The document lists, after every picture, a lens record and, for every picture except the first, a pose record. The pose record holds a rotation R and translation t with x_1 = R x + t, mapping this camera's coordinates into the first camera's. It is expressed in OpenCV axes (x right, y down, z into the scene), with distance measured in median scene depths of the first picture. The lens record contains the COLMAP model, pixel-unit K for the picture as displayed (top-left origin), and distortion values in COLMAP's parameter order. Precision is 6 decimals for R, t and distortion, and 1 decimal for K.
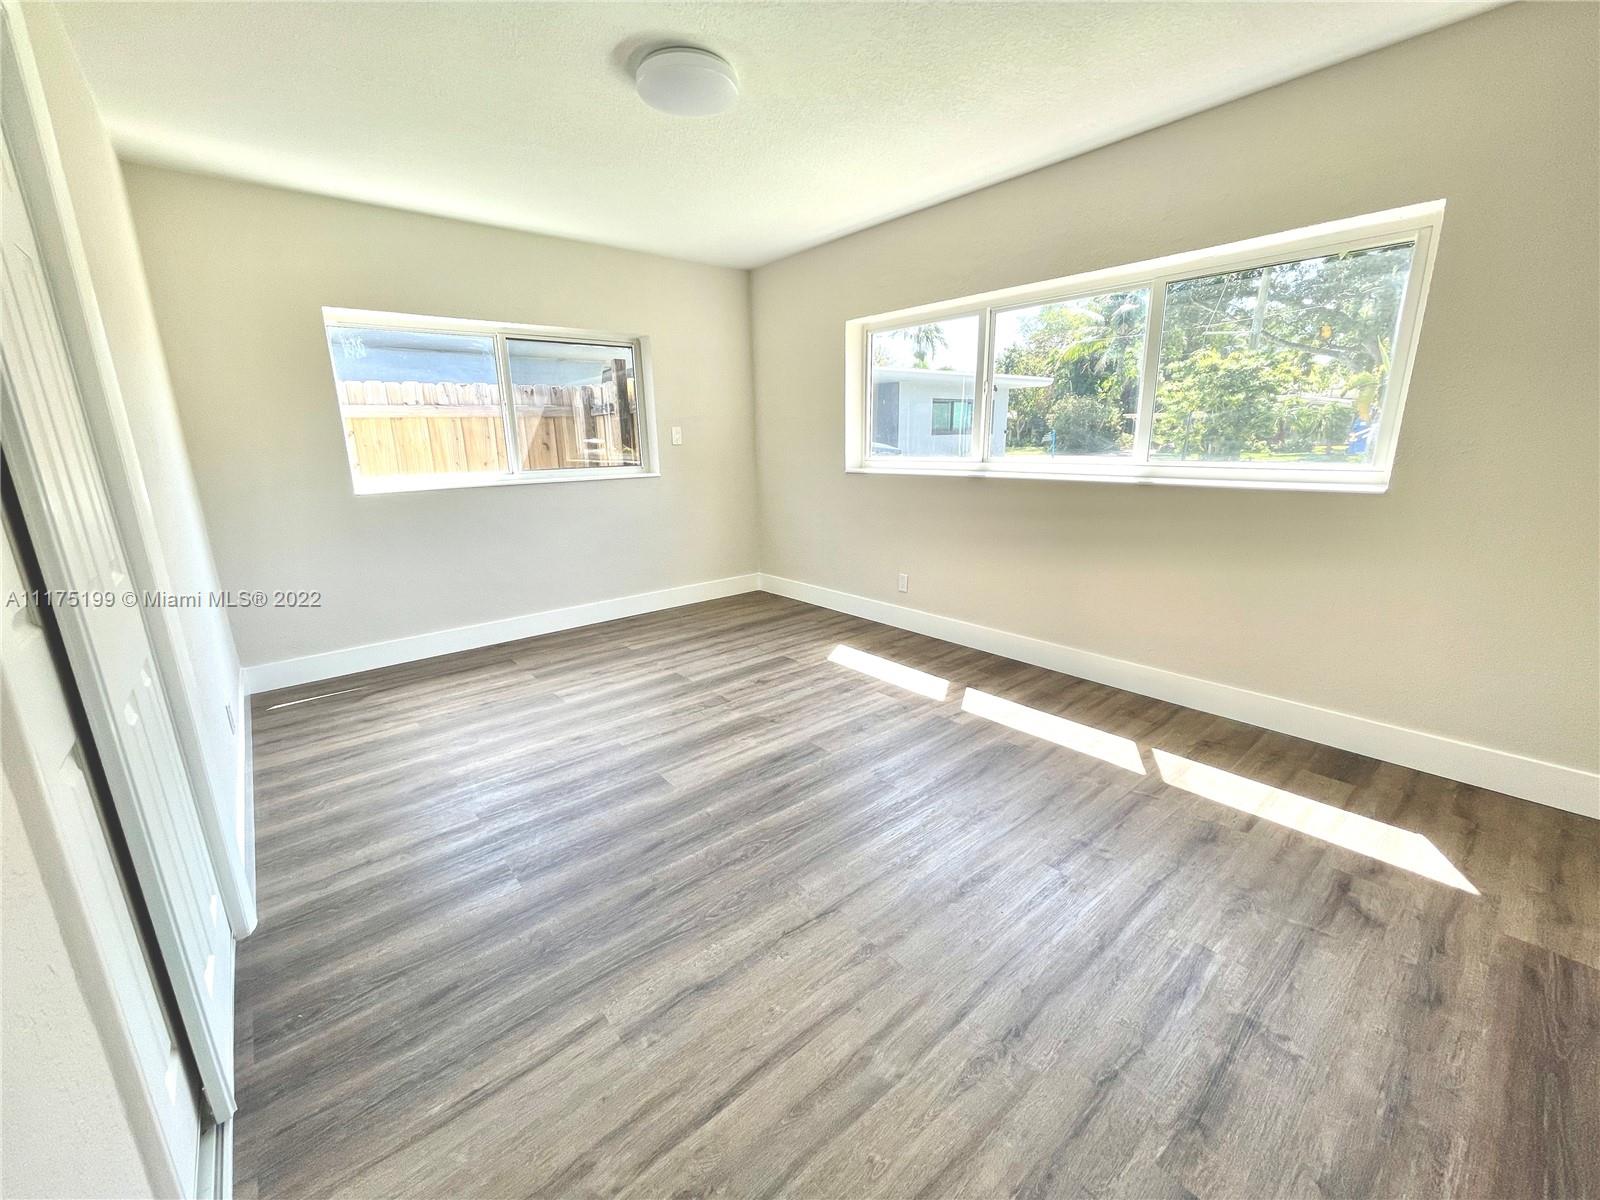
lens RADIAL K [[649.9, 0, 805.3], [0, 649.9, 602.5], [0, 0, 1]] dist [-0.001305, -0.000286]
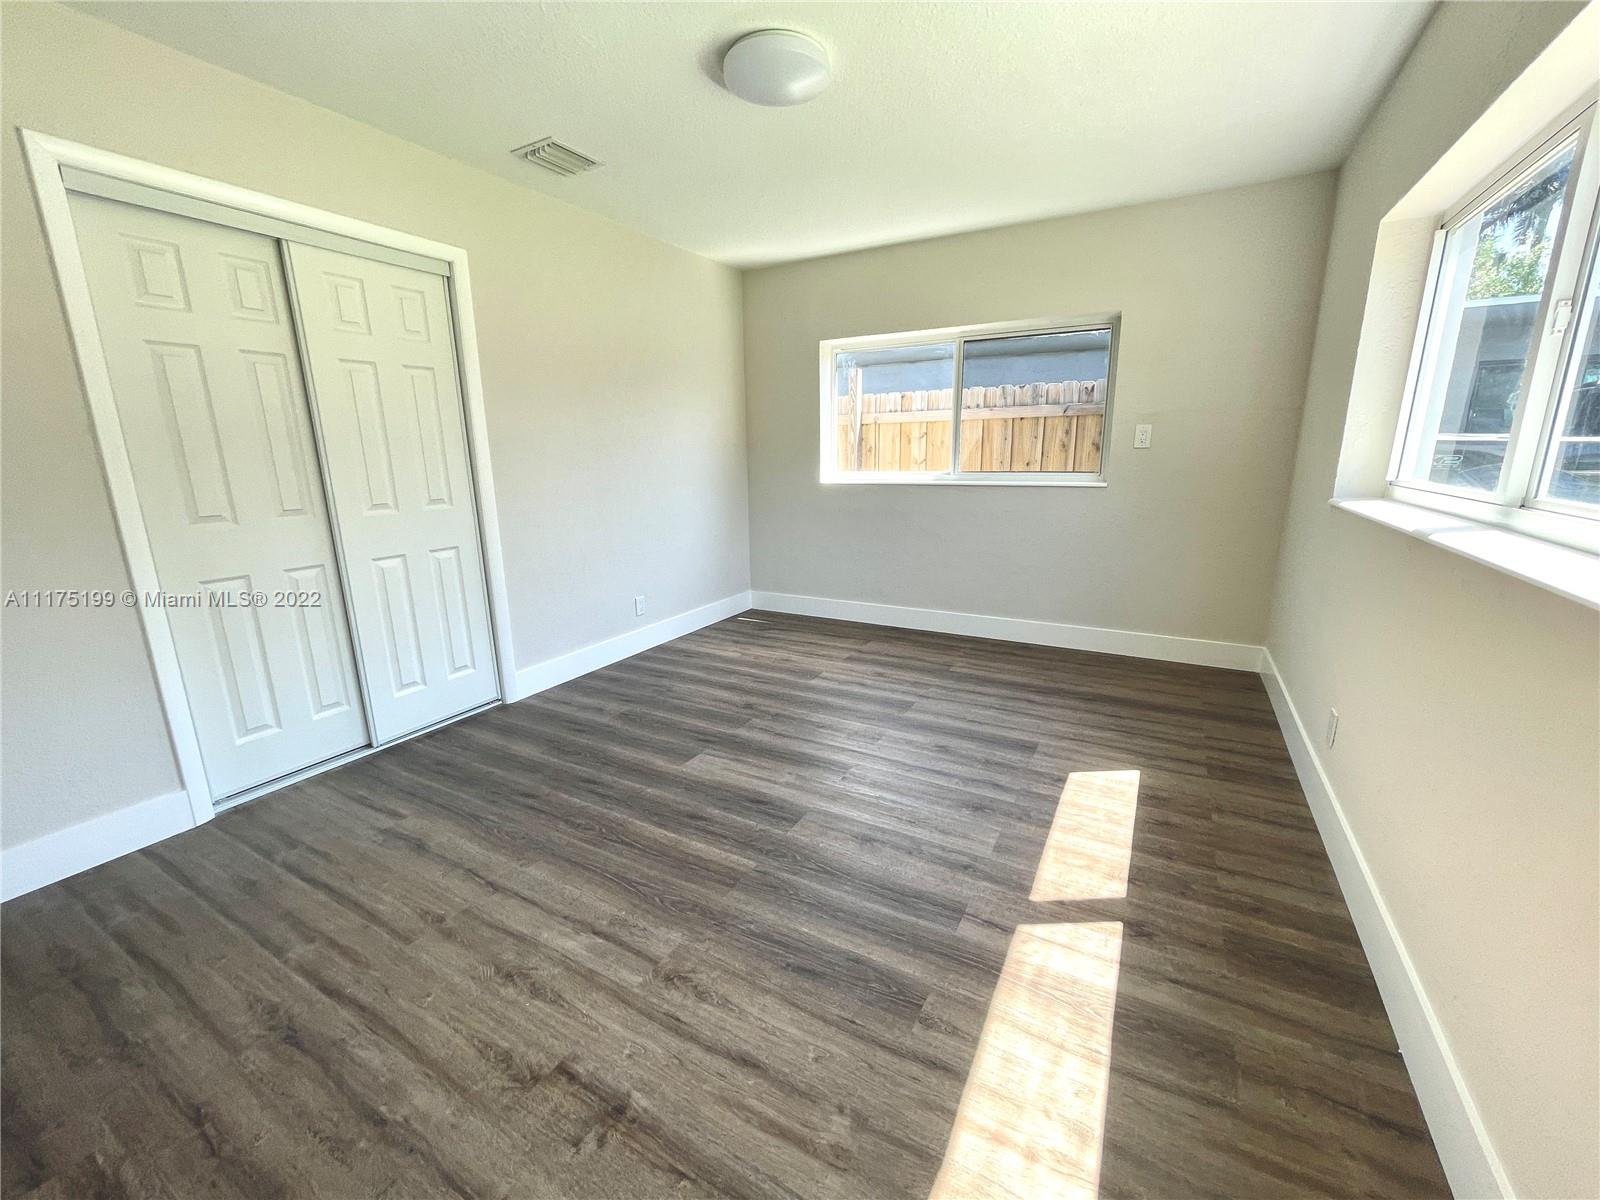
lens RADIAL K [[649.9, 0, 793.1], [0, 649.9, 607.8], [0, 0, 1]] dist [-0.001305, -0.000286]
pose [[0.338394, 0.241191, -0.909569, 0.511500], [-0.227136, 0.958949, 0.169782, -0.126978], [0.913181, 0.149142, 0.379286, 0.463703]]
